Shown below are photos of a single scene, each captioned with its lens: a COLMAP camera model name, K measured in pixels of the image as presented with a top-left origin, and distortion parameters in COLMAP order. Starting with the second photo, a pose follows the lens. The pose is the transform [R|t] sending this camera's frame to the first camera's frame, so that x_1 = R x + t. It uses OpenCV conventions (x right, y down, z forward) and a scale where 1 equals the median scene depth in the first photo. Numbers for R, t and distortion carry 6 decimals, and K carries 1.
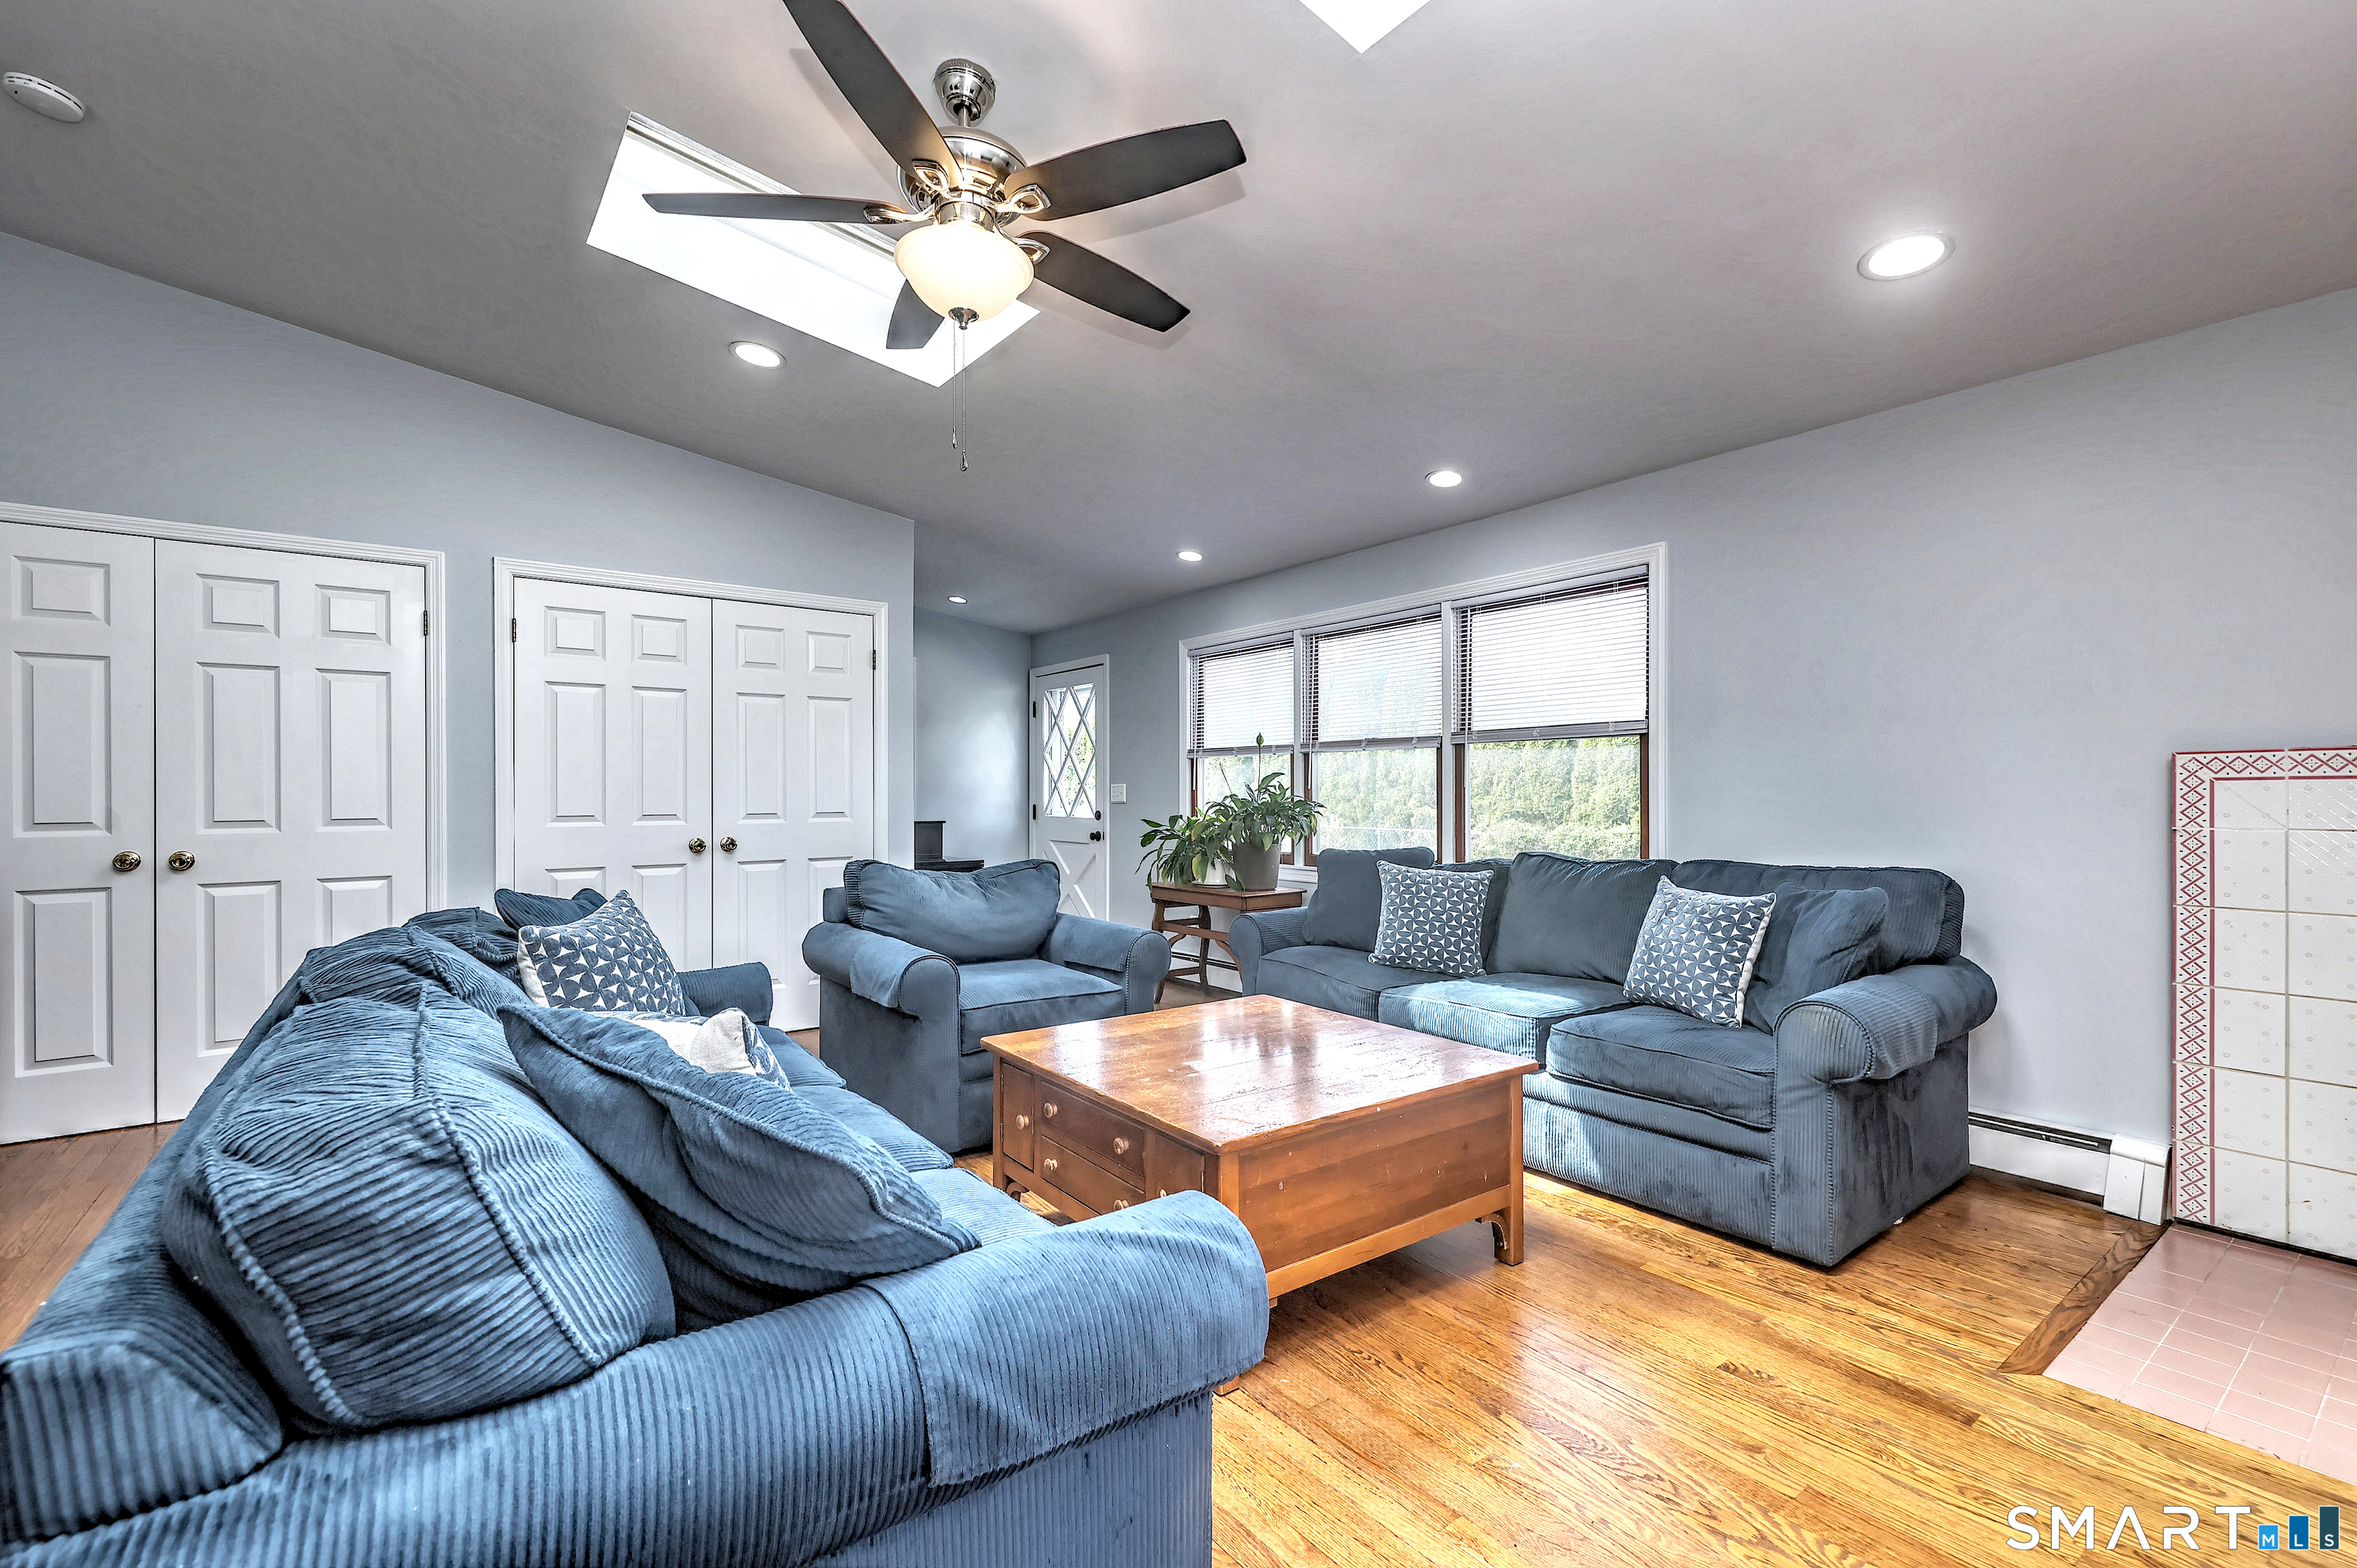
lens RADIAL K [[1006.7, 0, 1178.5], [0, 1006.7, 784.0], [0, 0, 1]] dist [-0.000208, -0.000326]
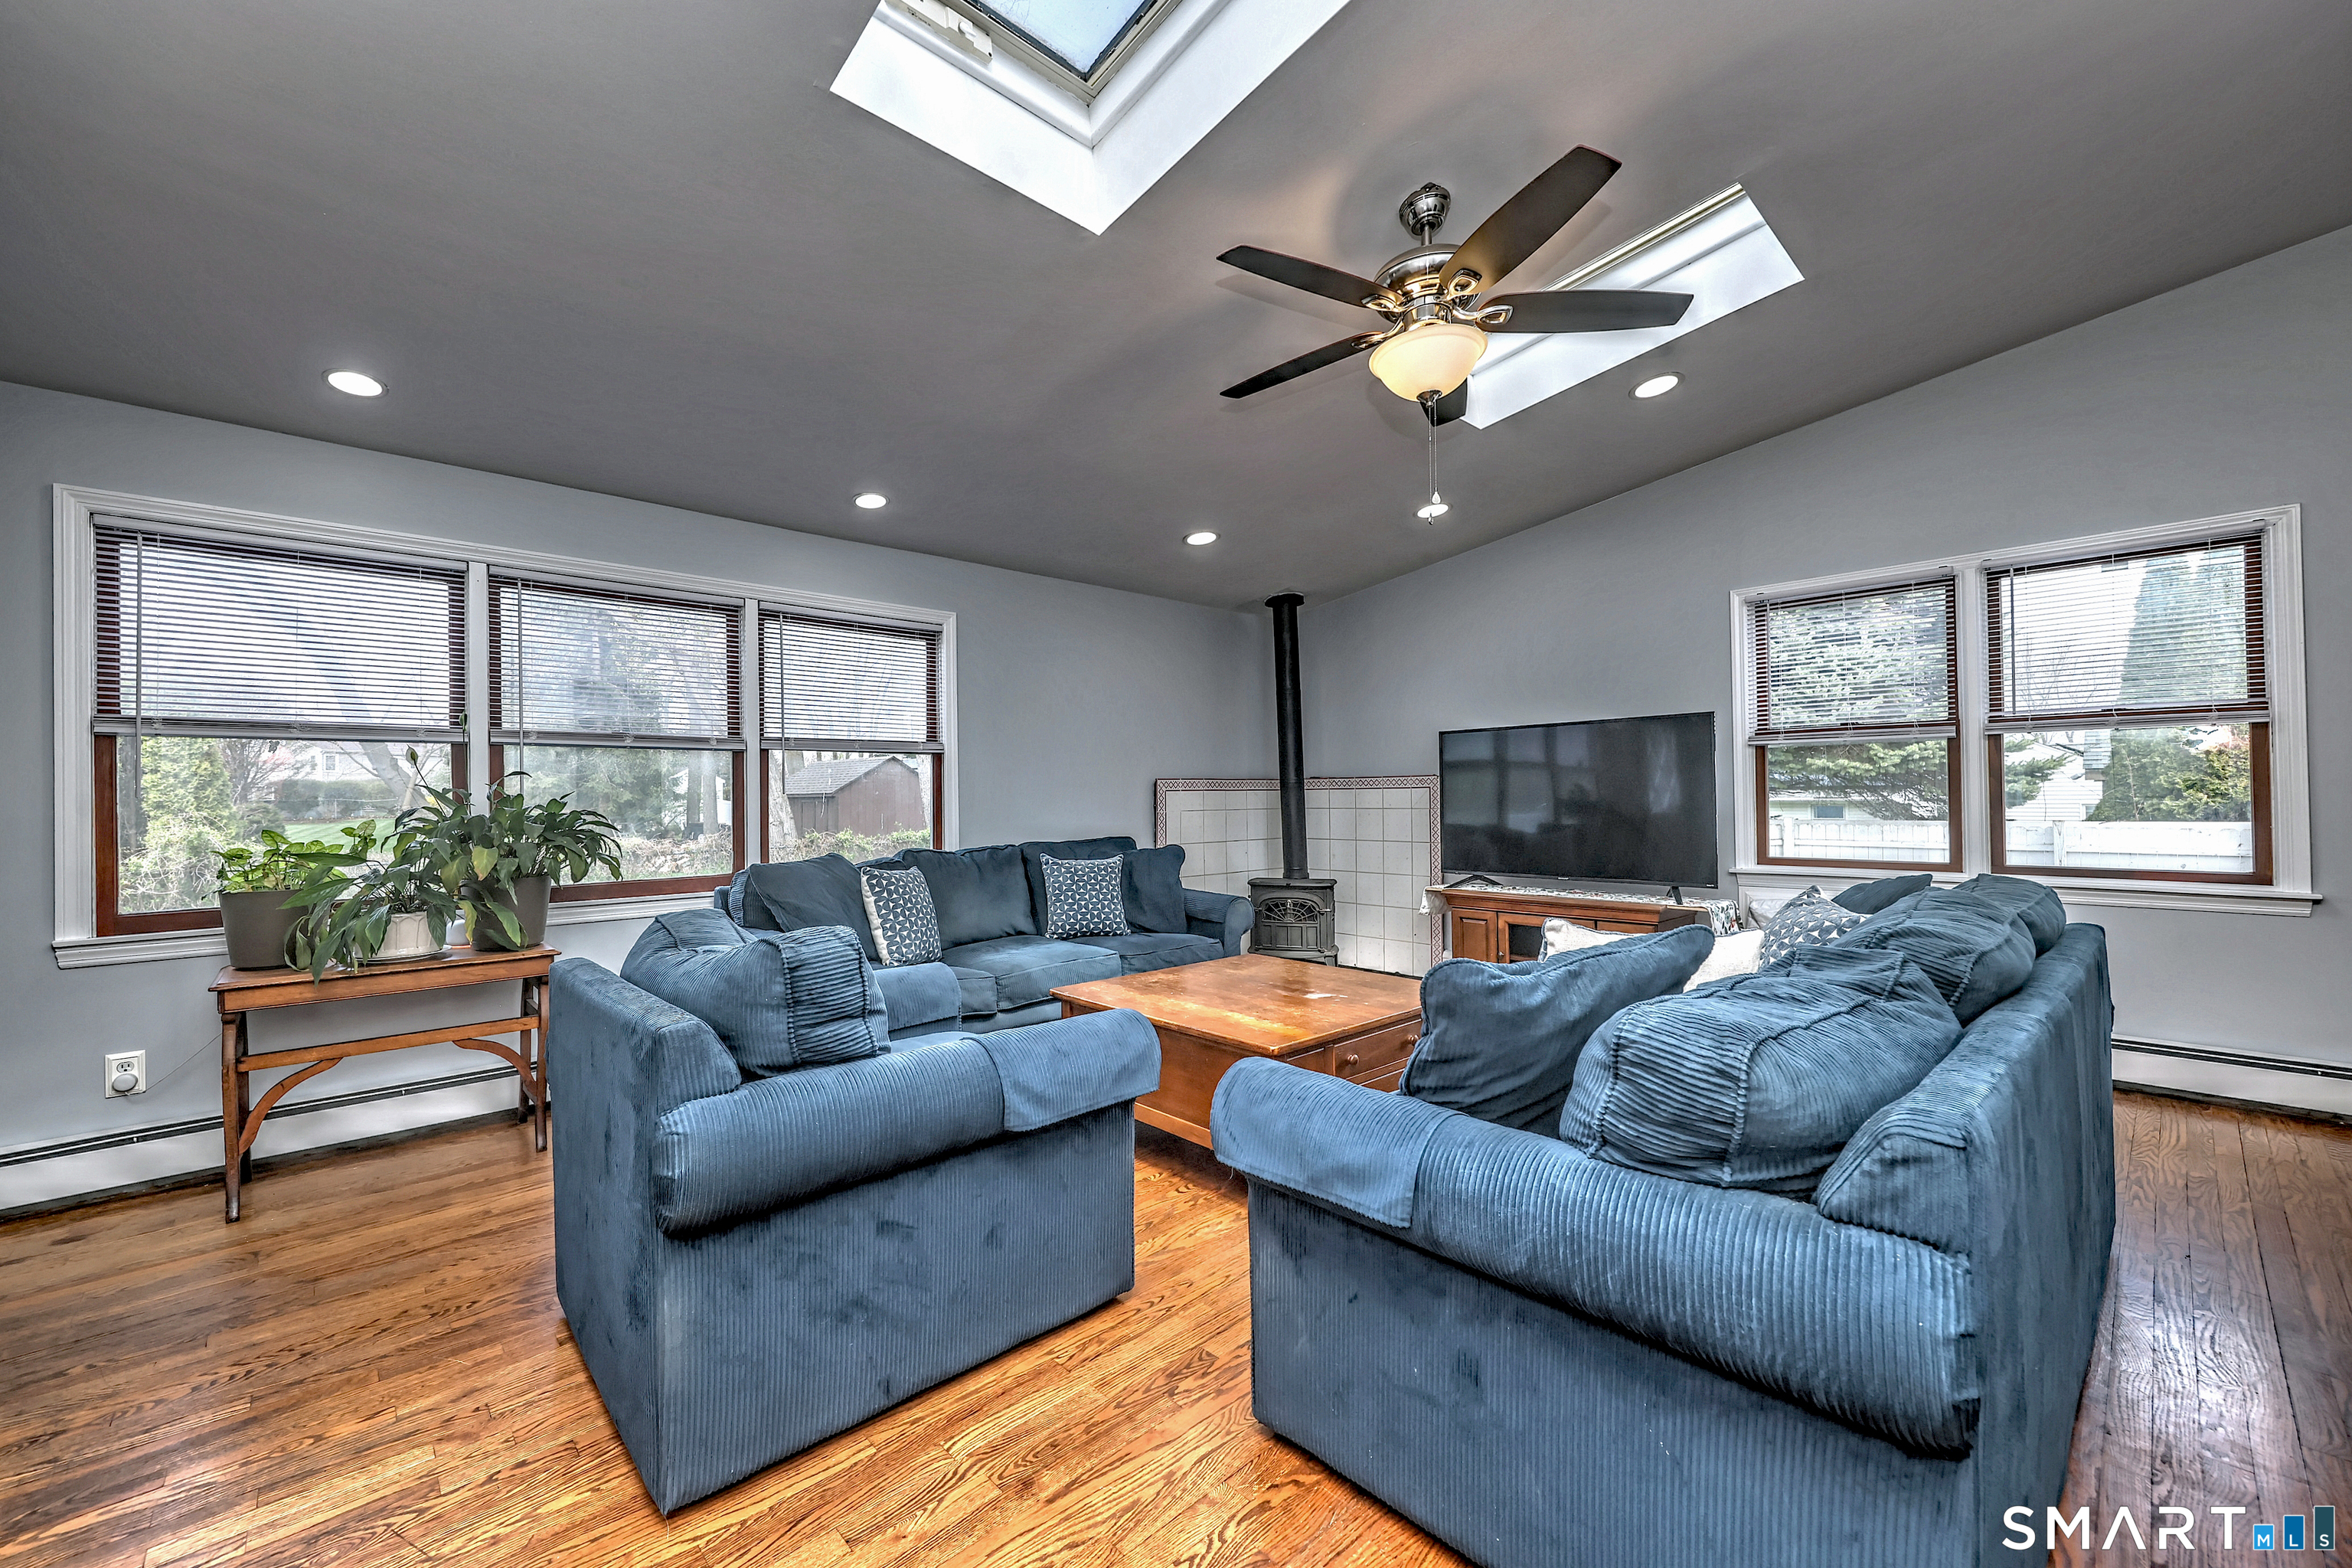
lens RADIAL K [[919.8, 0, 1126.5], [0, 919.8, 791.5], [0, 0, 1]] dist [0.001164, 0.000053]
pose [[-0.092121, 0.013016, 0.995663, -0.632446], [0.001373, 0.999915, -0.012944, 0.012511], [-0.995747, 0.000174, -0.092131, 0.727737]]
